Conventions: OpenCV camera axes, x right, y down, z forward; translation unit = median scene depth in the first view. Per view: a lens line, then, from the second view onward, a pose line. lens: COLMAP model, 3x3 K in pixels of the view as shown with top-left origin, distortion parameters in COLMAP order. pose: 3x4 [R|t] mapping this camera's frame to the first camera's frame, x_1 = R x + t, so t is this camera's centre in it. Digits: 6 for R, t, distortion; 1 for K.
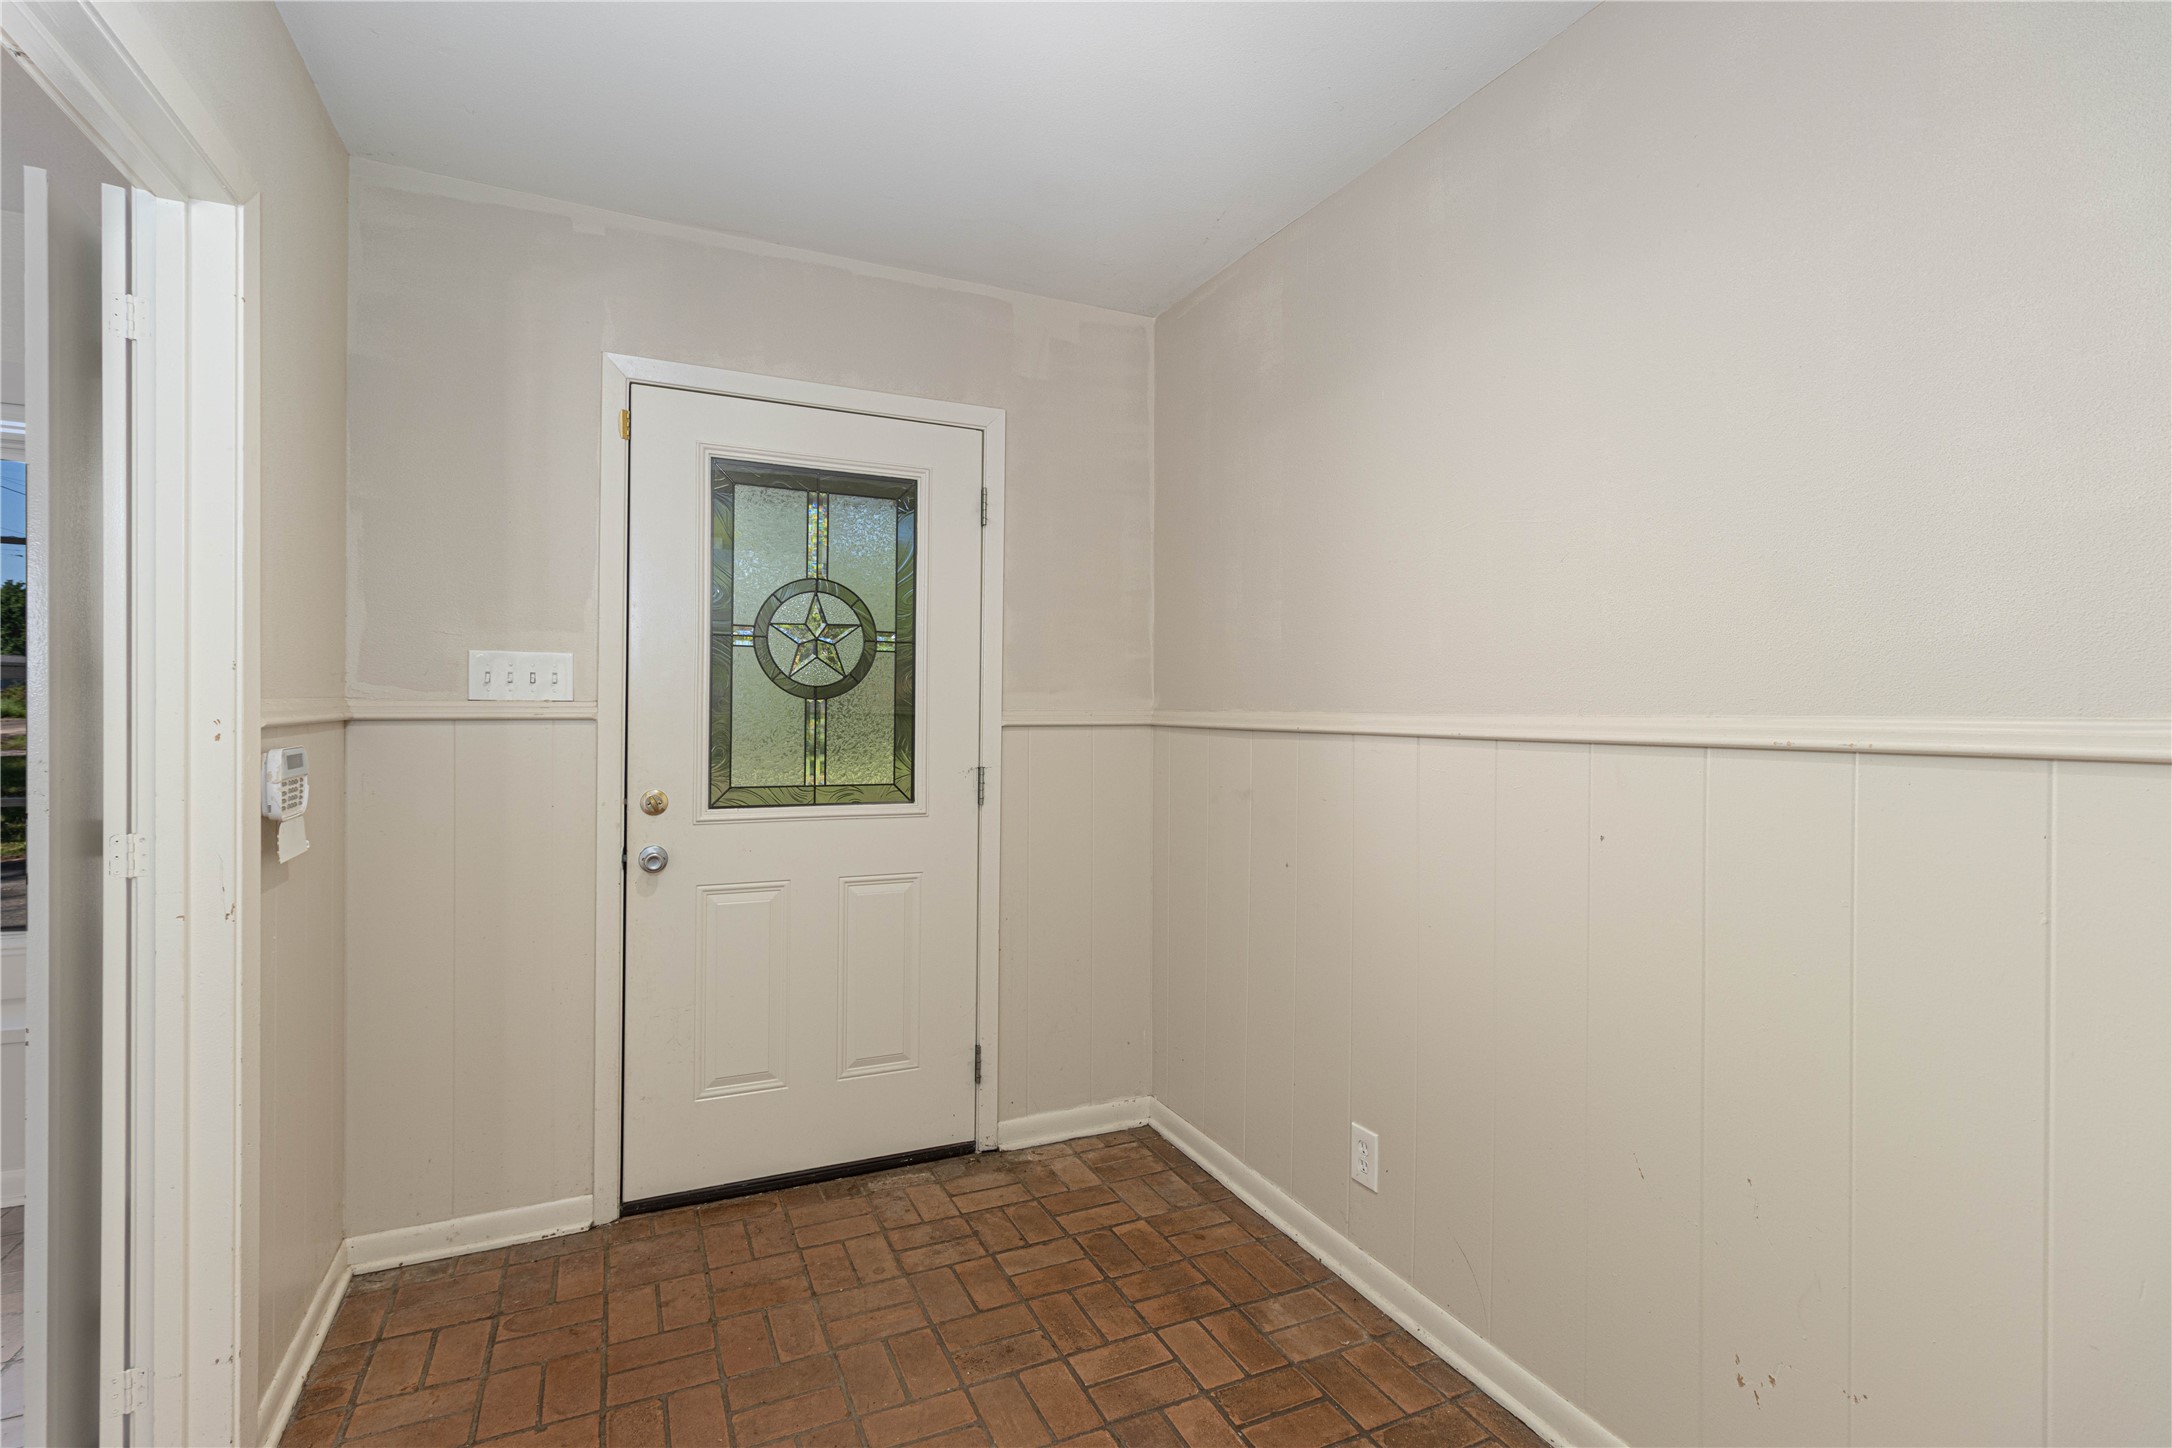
lens RADIAL K [[1015.1, 0, 1093.7], [0, 1015.1, 714.1], [0, 0, 1]] dist [0.001729, 0.001270]
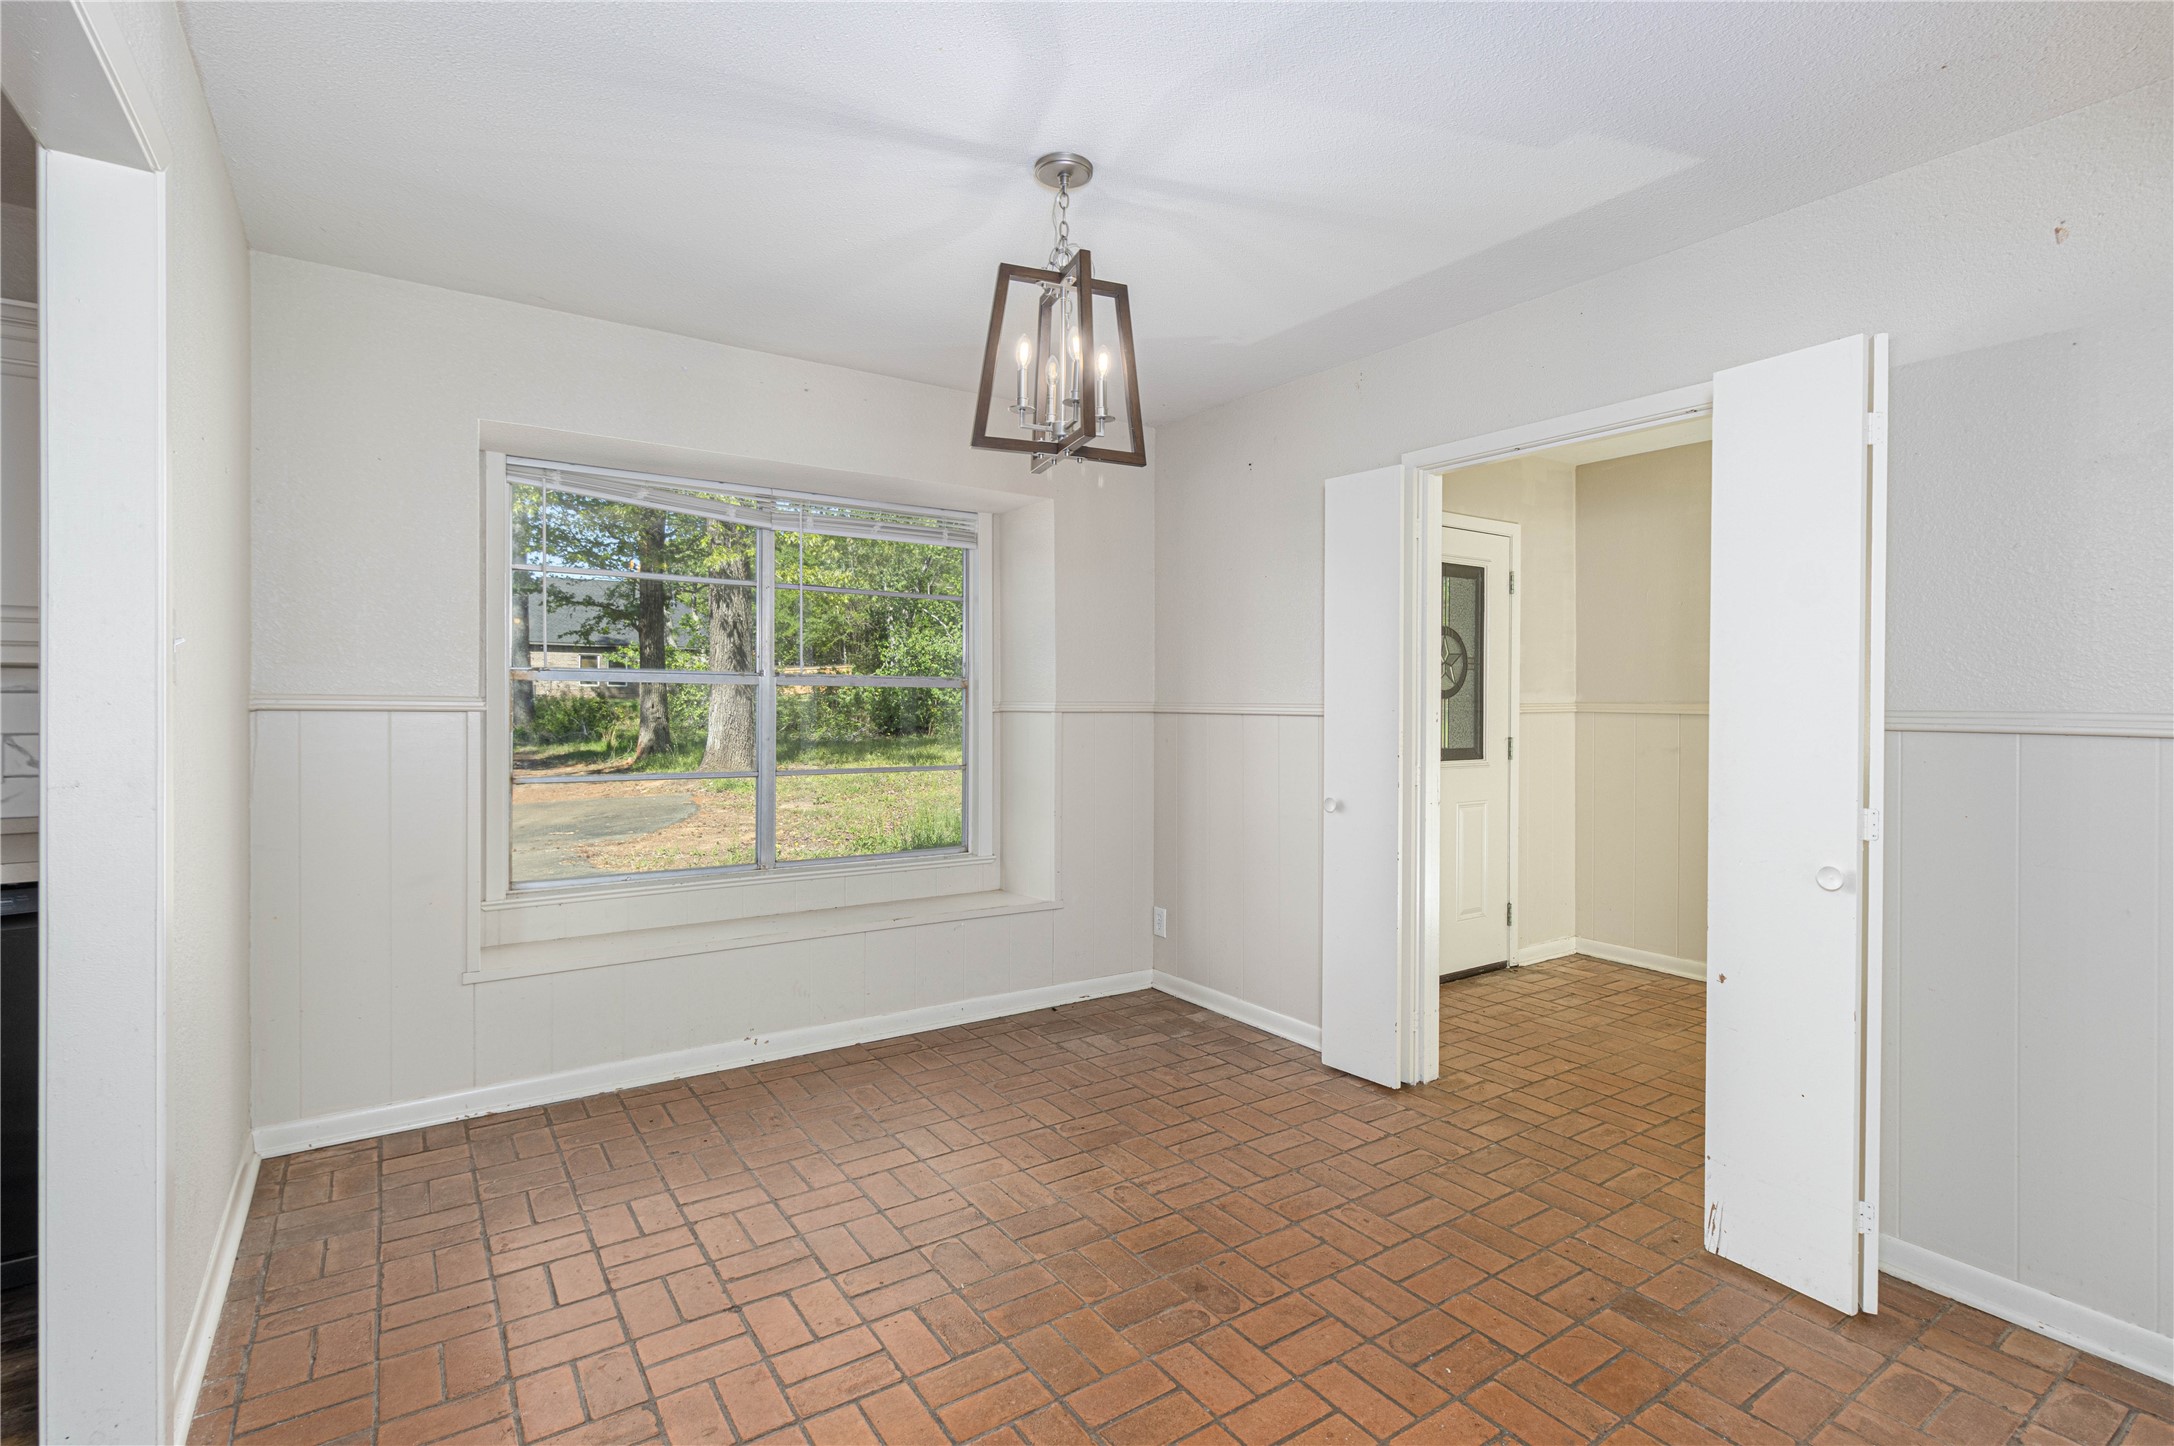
lens RADIAL K [[1054.5, 0, 1121.9], [0, 1054.5, 692.7], [0, 0, 1]] dist [0.003295, 0.000502]
pose [[0.983787, -0.003791, 0.179301, -1.054718], [0.004261, 0.999988, -0.002233, -0.020982], [-0.179290, 0.002961, 0.983792, -0.601033]]
